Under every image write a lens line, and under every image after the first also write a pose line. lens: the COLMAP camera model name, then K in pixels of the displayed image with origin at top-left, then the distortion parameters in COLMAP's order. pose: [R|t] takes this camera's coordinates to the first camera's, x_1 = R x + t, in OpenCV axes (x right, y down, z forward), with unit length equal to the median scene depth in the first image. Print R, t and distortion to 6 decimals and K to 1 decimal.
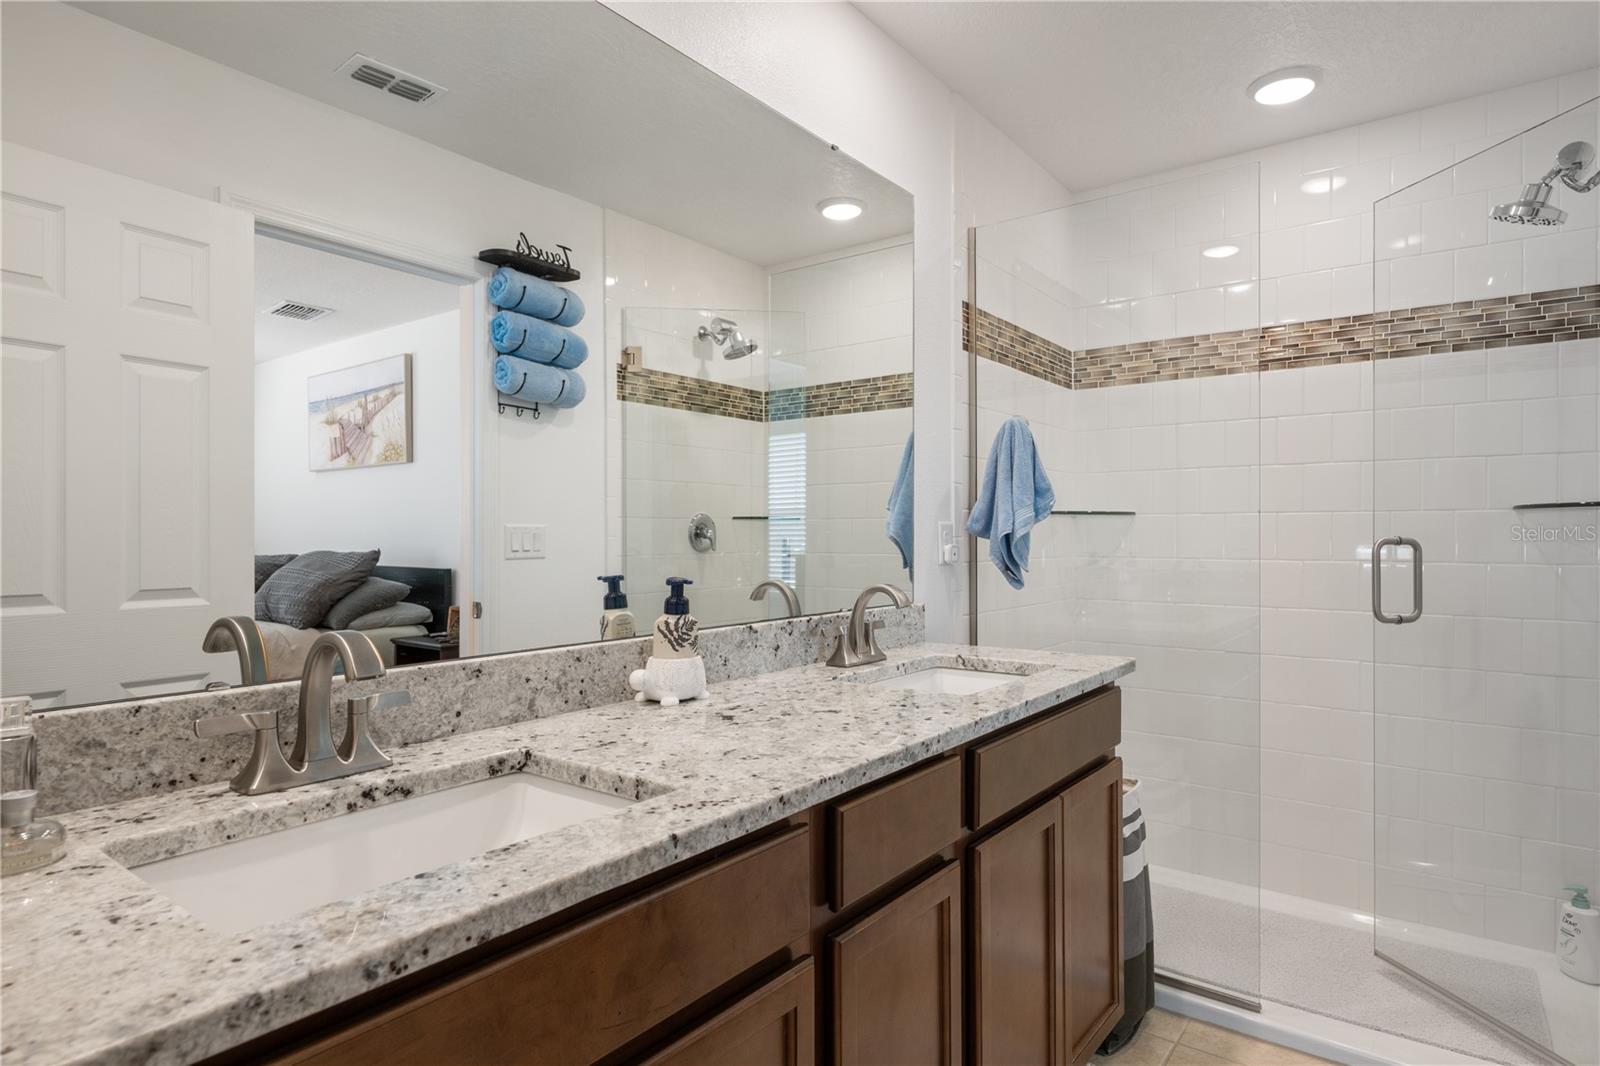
lens RADIAL K [[850.9, 0, 804.3], [0, 850.9, 532.0], [0, 0, 1]] dist [-0.005696, 0.000884]
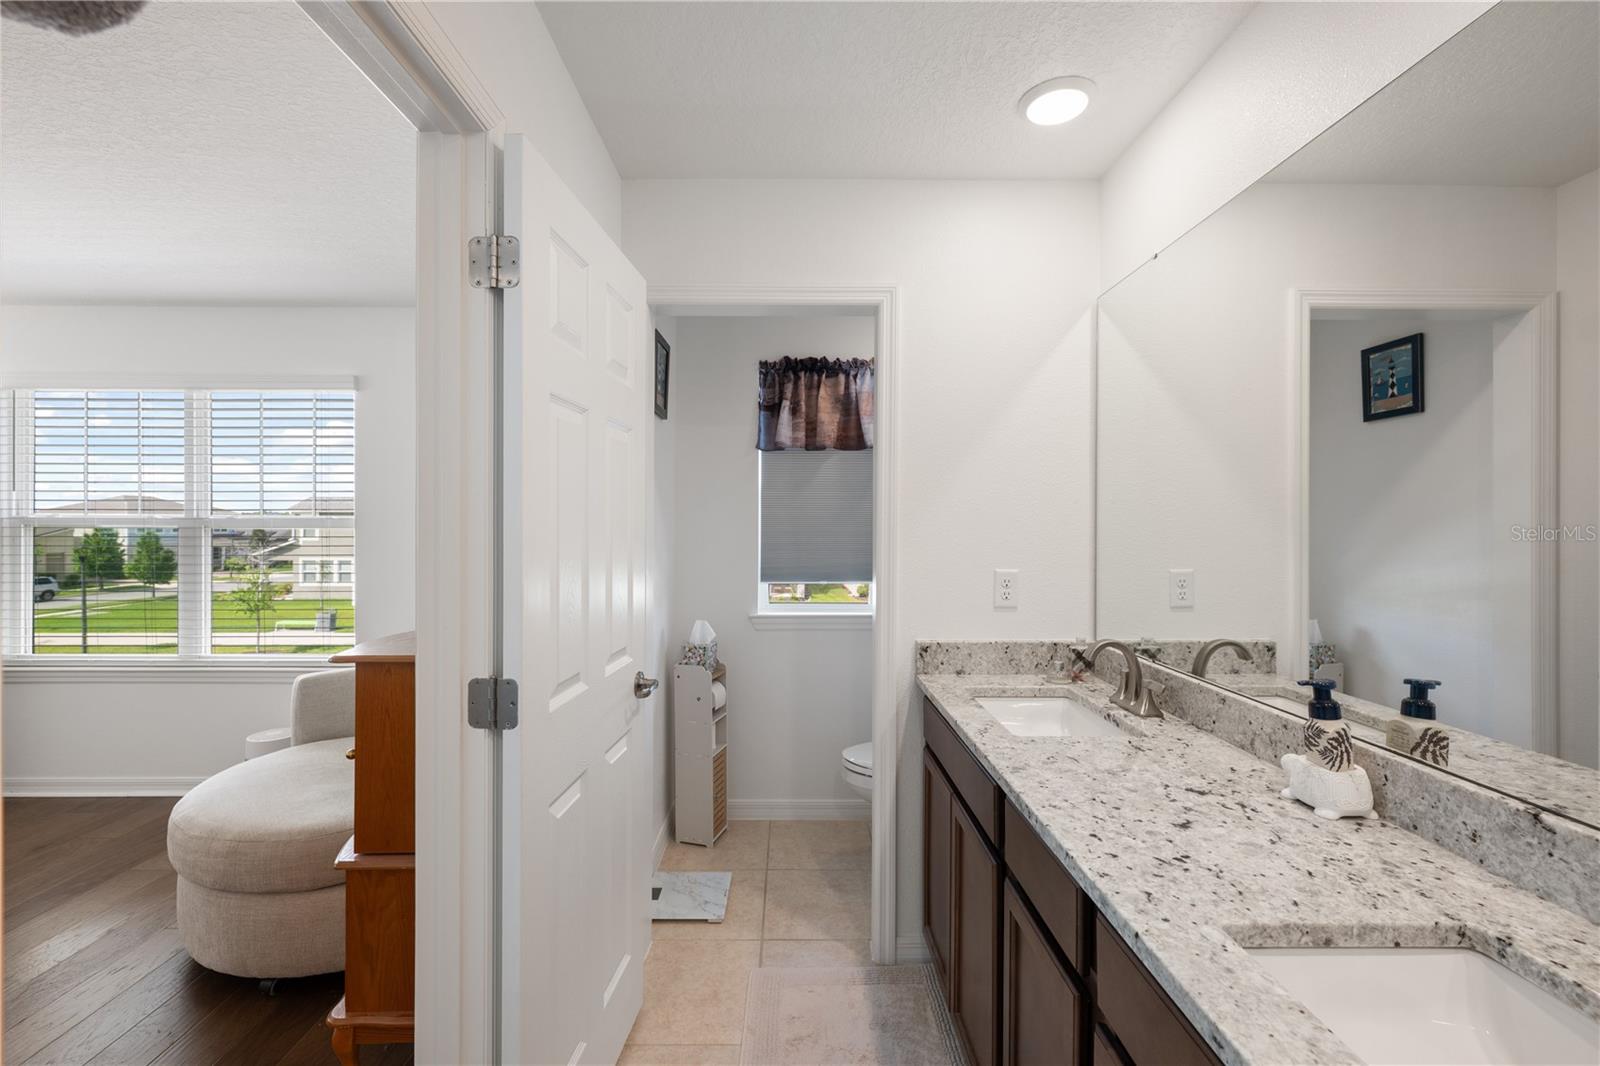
lens RADIAL K [[661.5, 0, 805.1], [0, 661.5, 529.9], [0, 0, 1]] dist [0.000825, -0.000220]
pose [[-0.777460, 0.000760, -0.628932, 0.866307], [-0.001832, 0.999992, 0.003473, -0.129769], [0.628930, 0.003852, -0.777452, 1.363651]]
